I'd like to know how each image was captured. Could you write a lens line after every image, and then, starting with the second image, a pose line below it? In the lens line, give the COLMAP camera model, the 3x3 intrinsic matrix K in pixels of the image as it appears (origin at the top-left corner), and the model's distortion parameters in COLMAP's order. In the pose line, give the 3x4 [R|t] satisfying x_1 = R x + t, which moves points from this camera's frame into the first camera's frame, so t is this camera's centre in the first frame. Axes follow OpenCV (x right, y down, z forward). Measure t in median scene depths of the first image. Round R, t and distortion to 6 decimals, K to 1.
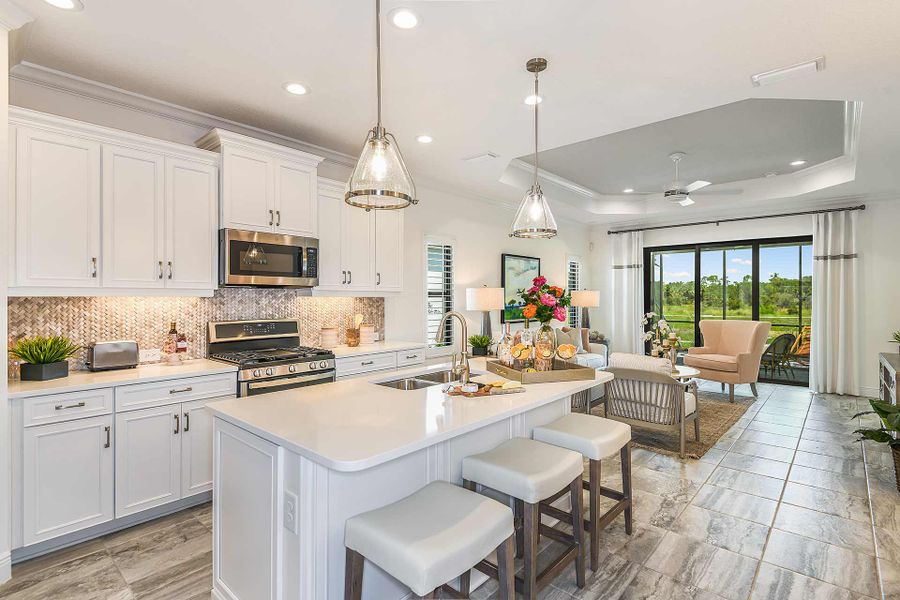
lens RADIAL K [[434.0, 0, 450.0], [0, 434.0, 300.0], [0, 0, 1]] dist [0.003162, 0.000034]
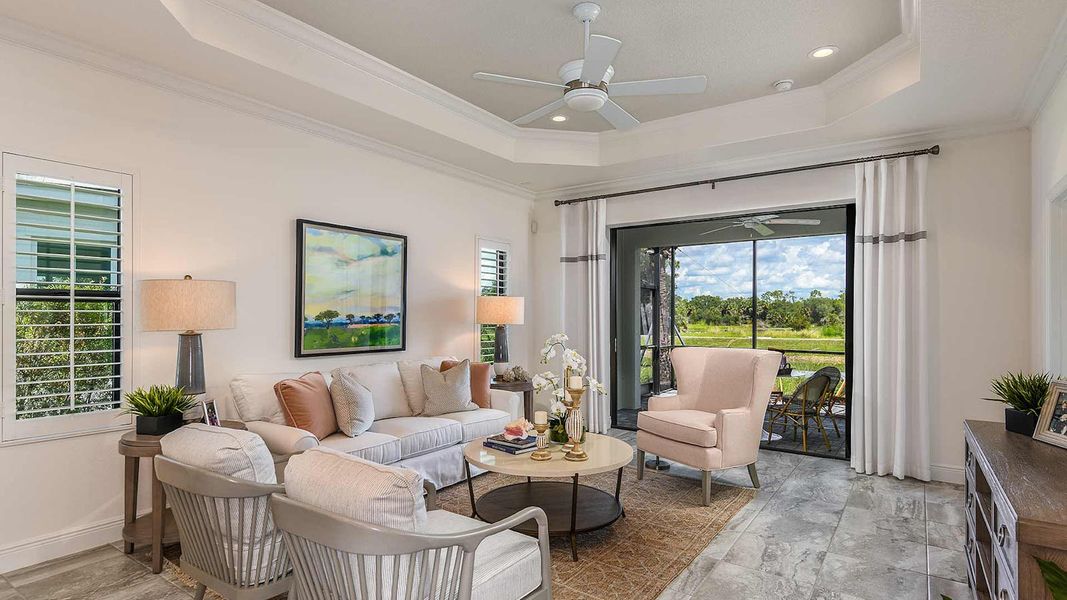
lens RADIAL K [[542.7, 0, 536.2], [0, 542.7, 316.7], [0, 0, 1]] dist [0.025901, -0.000197]
pose [[0.991914, 0.003145, 0.126870, 0.317054], [-0.002711, 0.999990, -0.003595, 0.008908], [-0.126880, 0.003222, 0.991913, 0.328373]]
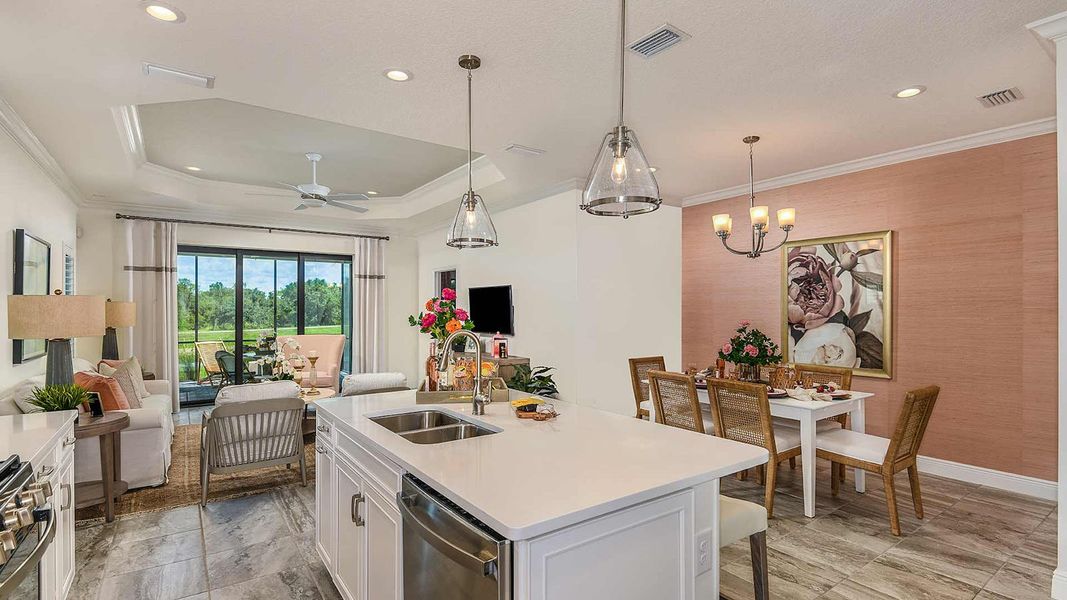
lens RADIAL K [[501.5, 0, 539.3], [0, 501.5, 306.1], [0, 0, 1]] dist [0.004494, 0.000025]
pose [[0.213147, 0.005880, 0.977002, -0.334288], [0.010324, 0.999913, -0.008270, -0.002731], [-0.976966, 0.011849, 0.213068, 0.257774]]
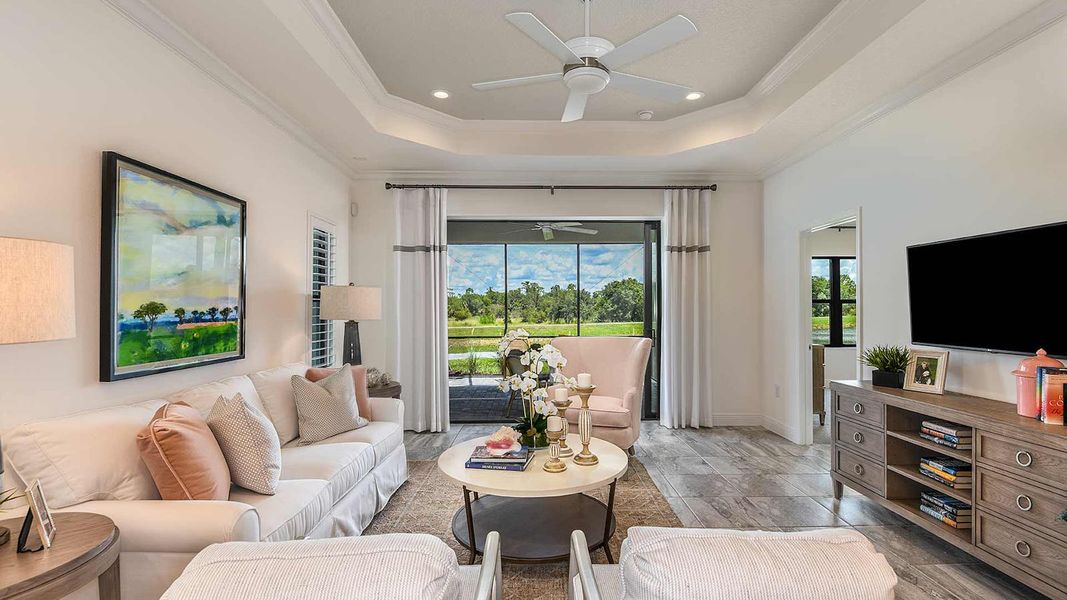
lens RADIAL K [[483.1, 0, 544.5], [0, 483.1, 309.0], [0, 0, 1]] dist [-0.001381, -0.000256]
pose [[0.724273, -0.002705, 0.689508, 0.110616], [0.006959, 0.999970, -0.003387, 0.007829], [-0.689478, 0.007251, 0.724270, 0.541739]]
